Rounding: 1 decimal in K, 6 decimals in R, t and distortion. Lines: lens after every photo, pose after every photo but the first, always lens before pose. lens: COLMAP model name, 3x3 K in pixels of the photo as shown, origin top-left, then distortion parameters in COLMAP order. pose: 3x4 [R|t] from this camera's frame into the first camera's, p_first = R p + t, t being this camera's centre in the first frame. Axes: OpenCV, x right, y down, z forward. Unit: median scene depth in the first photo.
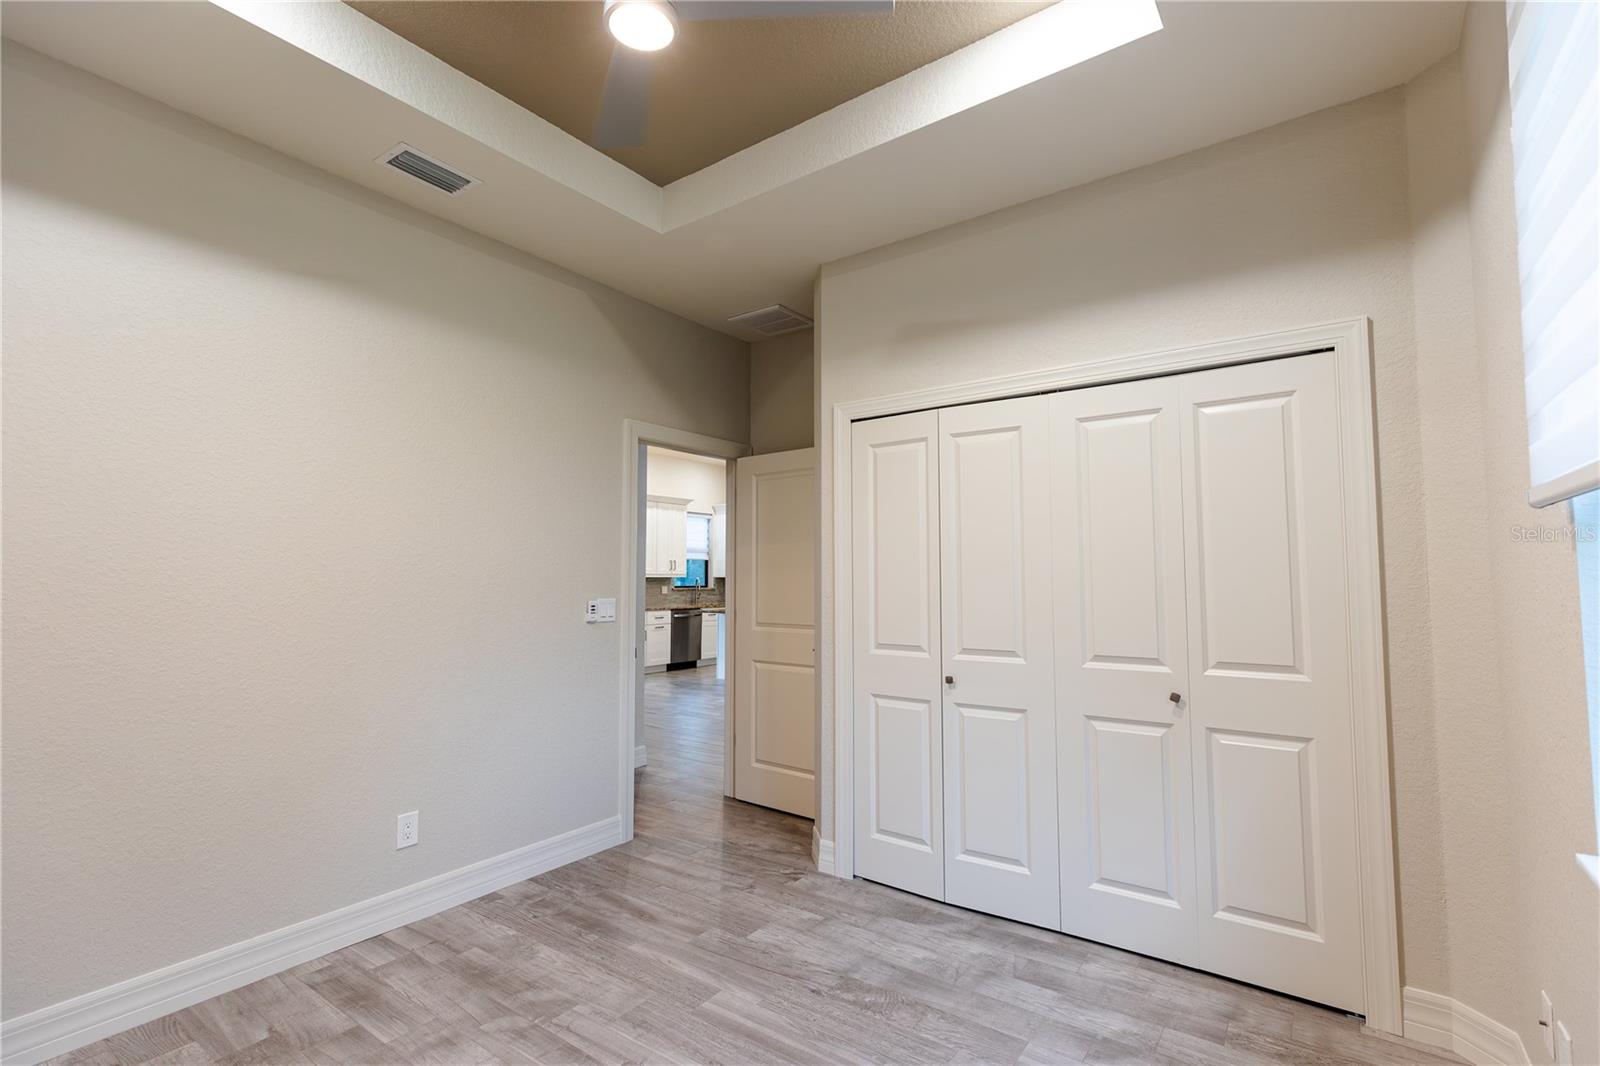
lens RADIAL K [[715.7, 0, 797.3], [0, 715.7, 535.7], [0, 0, 1]] dist [0.000256, 0.000459]
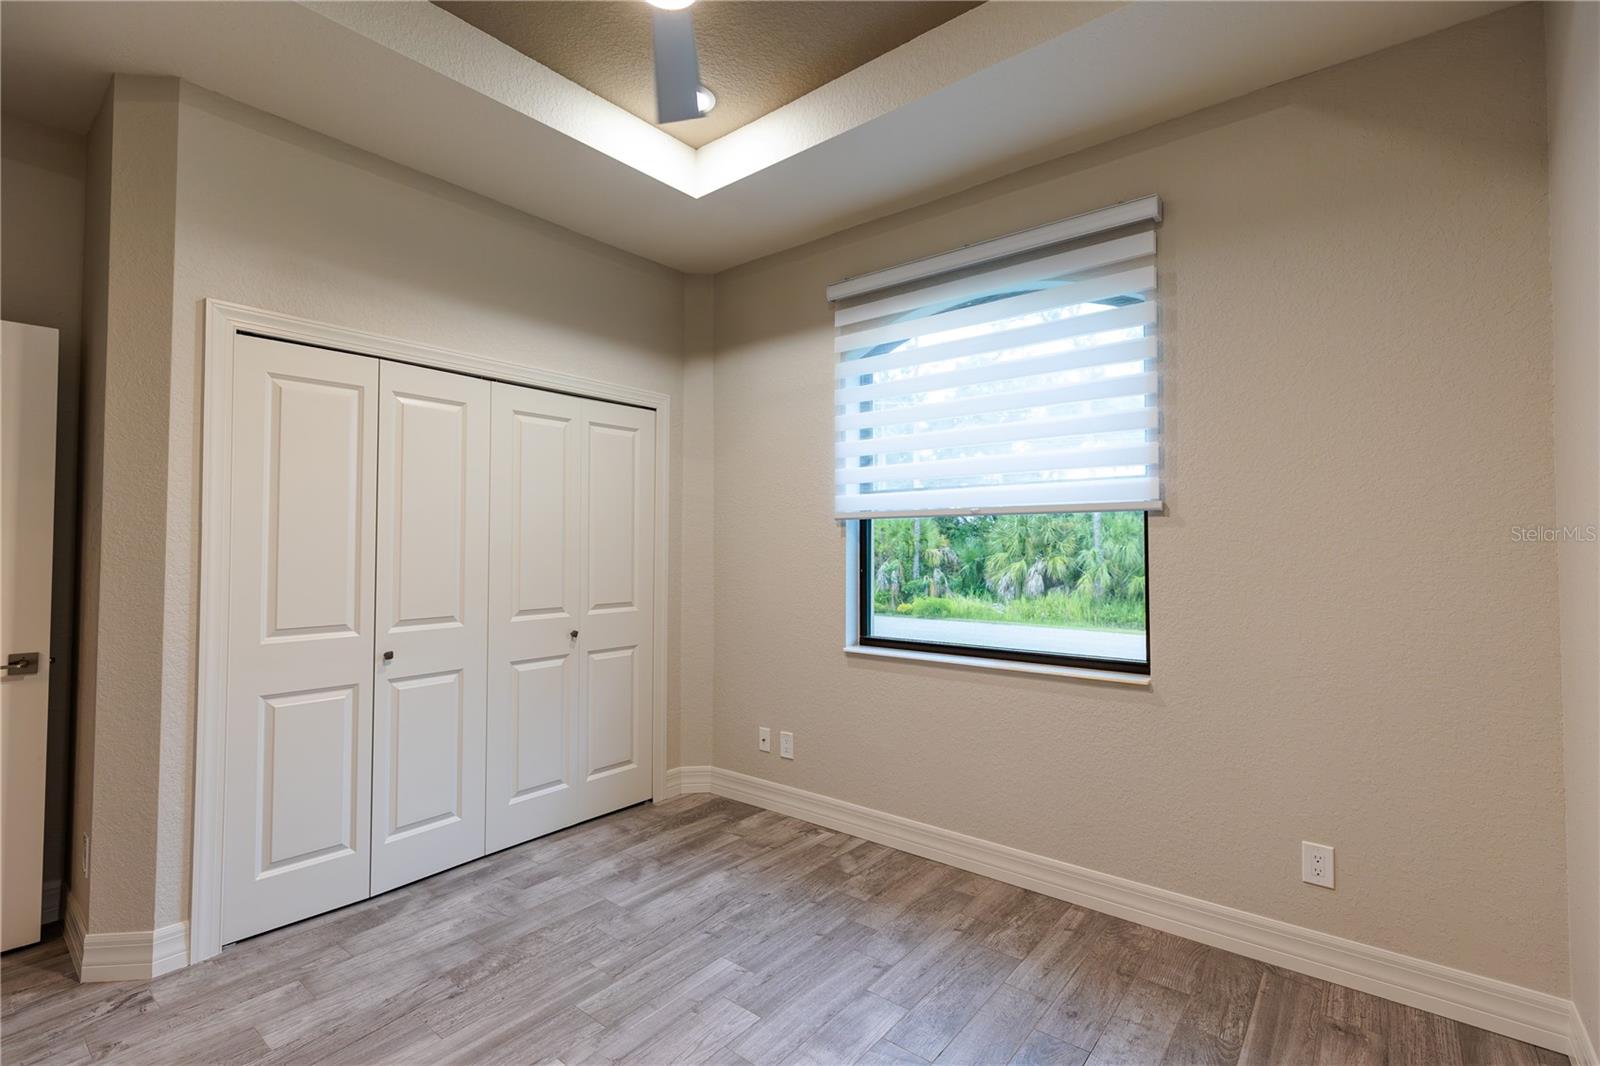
lens RADIAL K [[712.0, 0, 793.2], [0, 712.0, 531.2], [0, 0, 1]] dist [0.002876, -0.000265]
pose [[0.080437, 0.021524, 0.996527, -0.780423], [-0.060745, 0.998014, -0.016653, 0.026867], [-0.994907, -0.059194, 0.081584, 0.474032]]
